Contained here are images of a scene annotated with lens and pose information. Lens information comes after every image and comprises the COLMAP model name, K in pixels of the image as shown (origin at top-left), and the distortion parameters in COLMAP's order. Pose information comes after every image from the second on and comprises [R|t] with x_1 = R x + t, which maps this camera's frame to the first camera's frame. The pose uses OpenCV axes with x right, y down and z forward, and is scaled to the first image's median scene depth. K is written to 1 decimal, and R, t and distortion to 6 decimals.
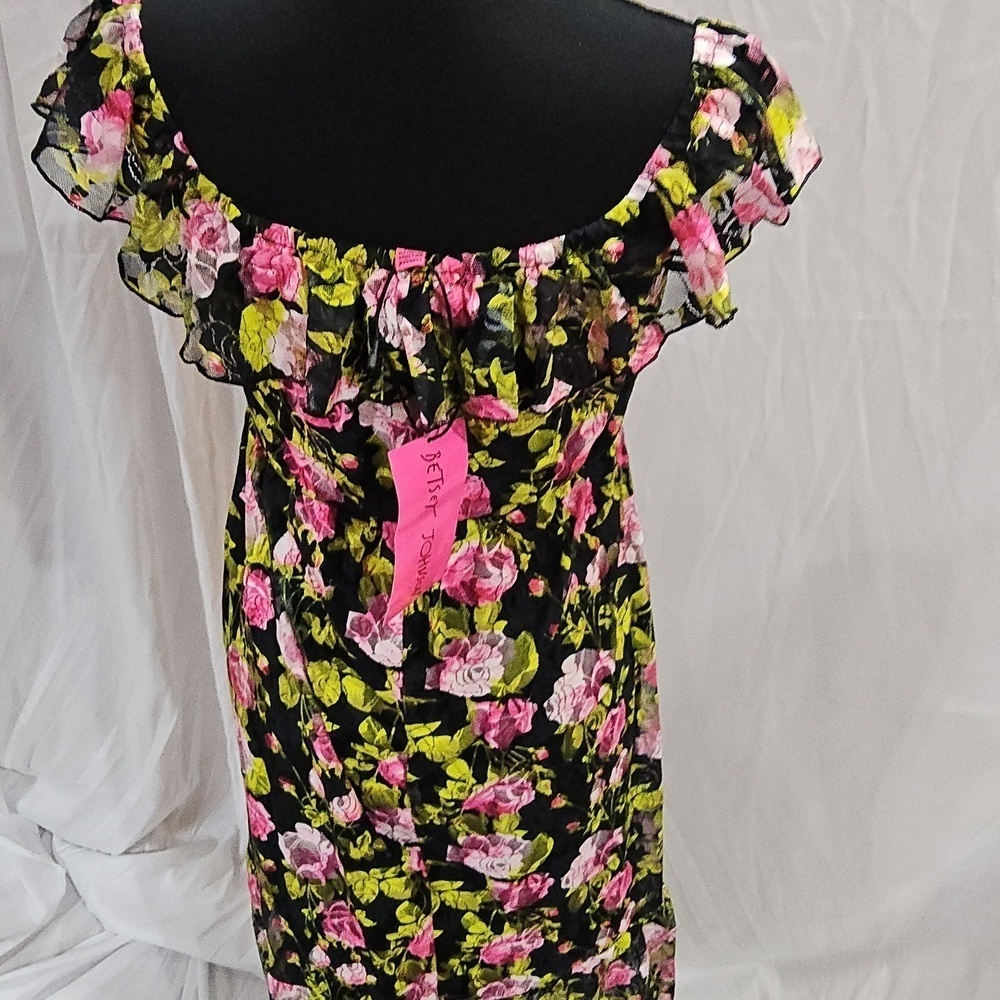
lens RADIAL K [[1235.3, 0, 500.0], [0, 1235.3, 500.0], [0, 0, 1]] dist [0.205102, -0.495407]
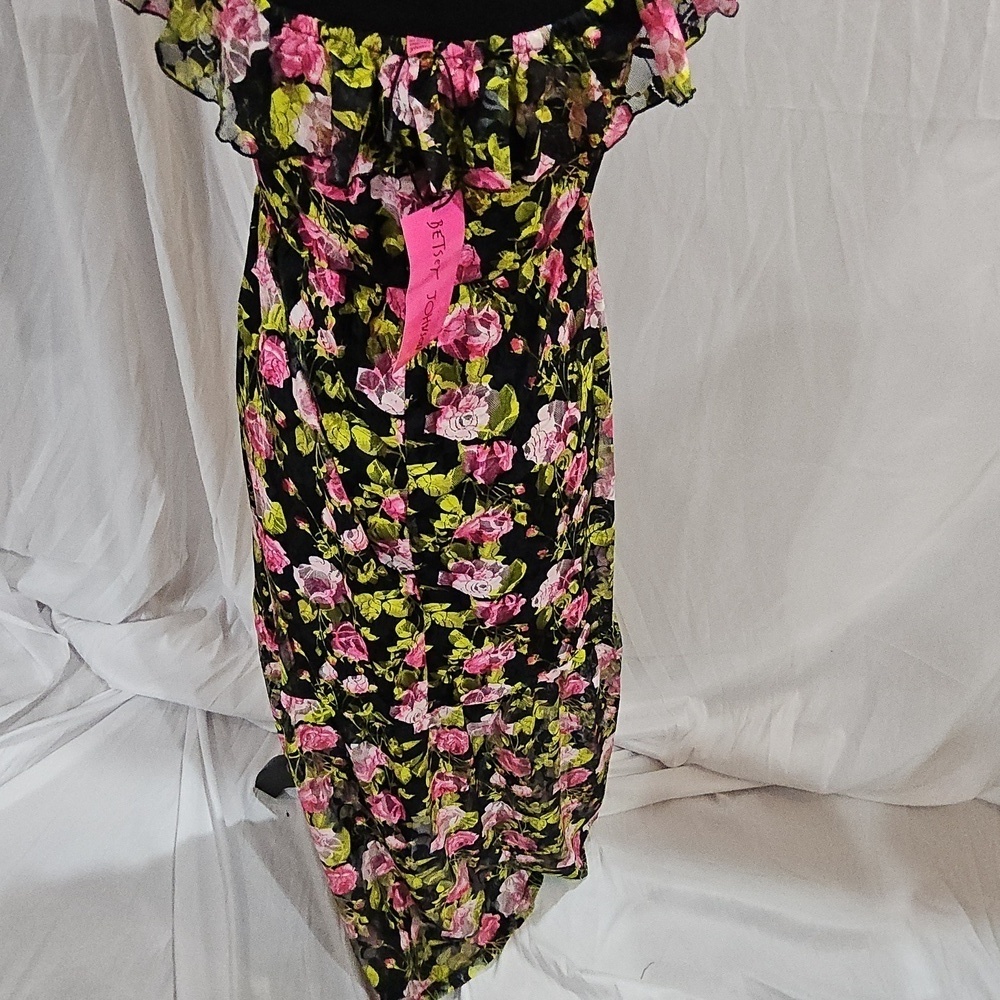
lens RADIAL K [[1235.3, 0, 500.0], [0, 1235.3, 500.0], [0, 0, 1]] dist [0.205102, -0.495407]
pose [[0.997706, -0.022106, 0.063982, -0.065286], [0.013368, 0.990903, 0.133916, 0.057880], [-0.066360, -0.132754, 0.988925, -0.185137]]
